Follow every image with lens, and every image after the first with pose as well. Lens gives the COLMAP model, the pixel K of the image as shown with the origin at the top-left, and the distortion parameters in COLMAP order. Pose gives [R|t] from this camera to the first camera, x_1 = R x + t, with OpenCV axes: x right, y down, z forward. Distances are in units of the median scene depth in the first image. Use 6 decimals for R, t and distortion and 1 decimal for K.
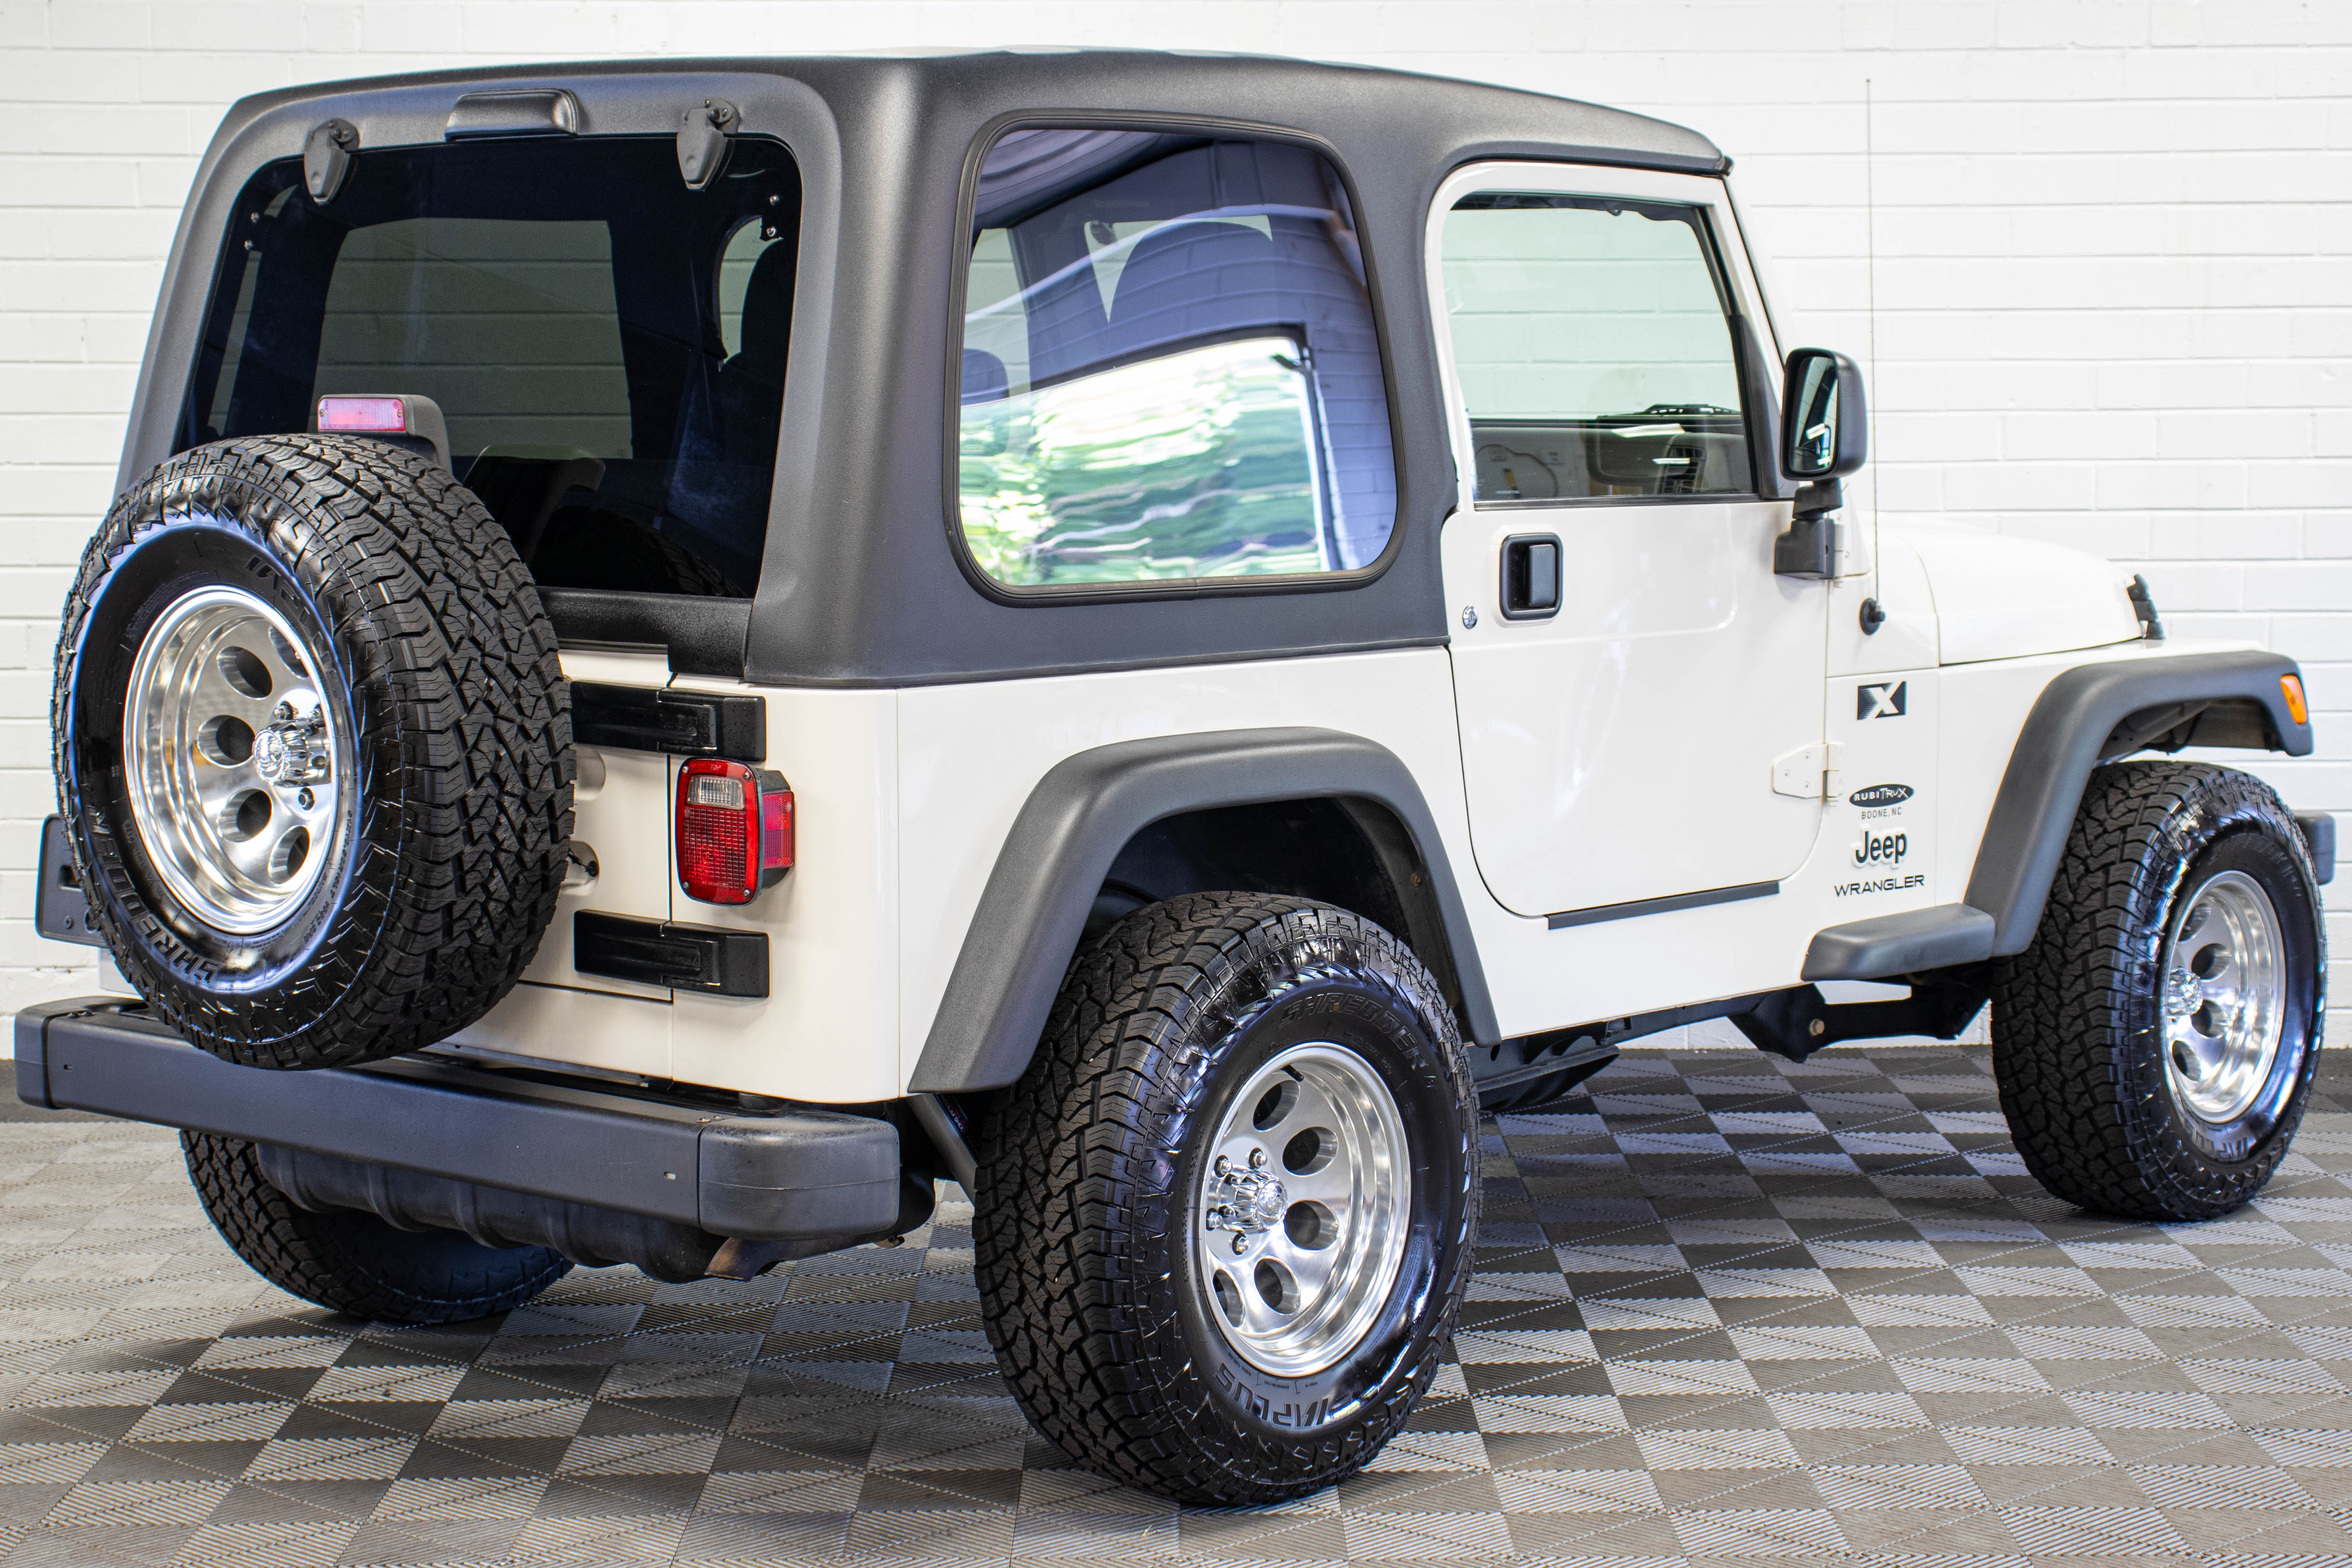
lens RADIAL K [[4379.0, 0, 1176.2], [0, 4379.0, 782.7], [0, 0, 1]] dist [0.025198, 0.000000]
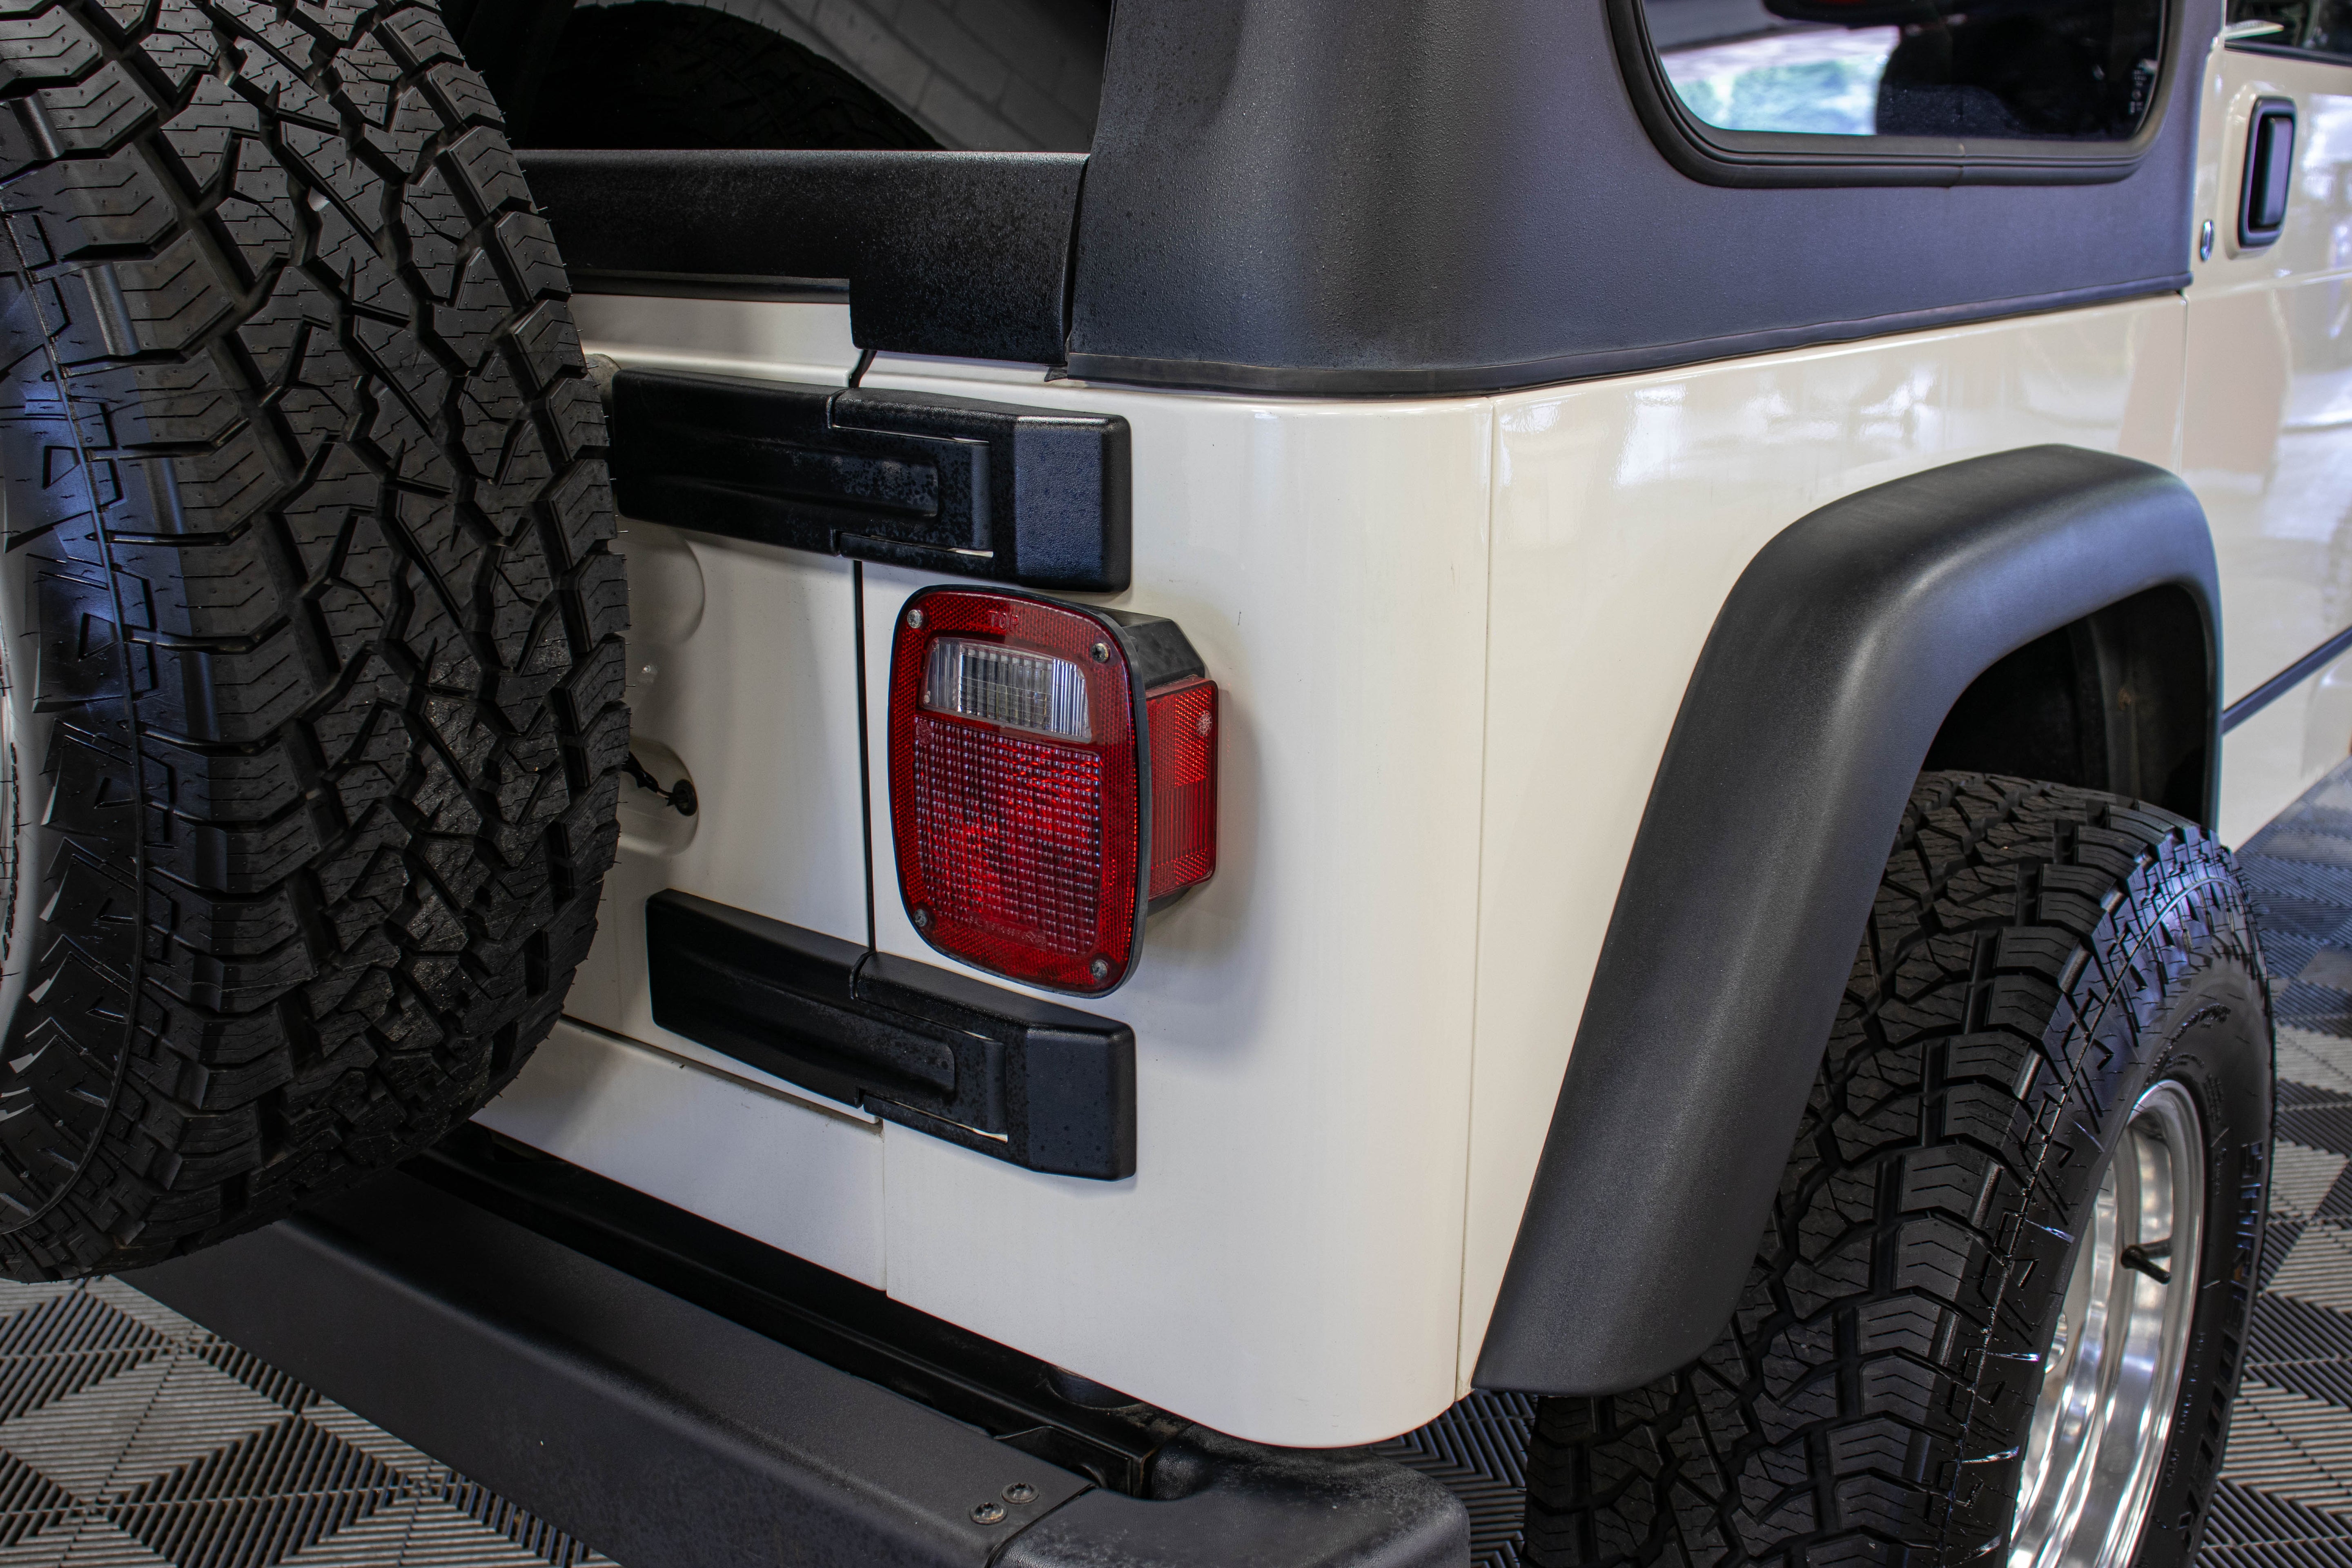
lens RADIAL K [[2307.8, 0, 1159.4], [0, 2307.8, 775.8], [0, 0, 1]] dist [-0.070066, 0.000000]
pose [[0.998028, -0.015159, 0.060916, -0.103605], [0.004438, 0.985016, 0.172408, -0.023440], [-0.062617, -0.171798, 0.983140, 0.803068]]
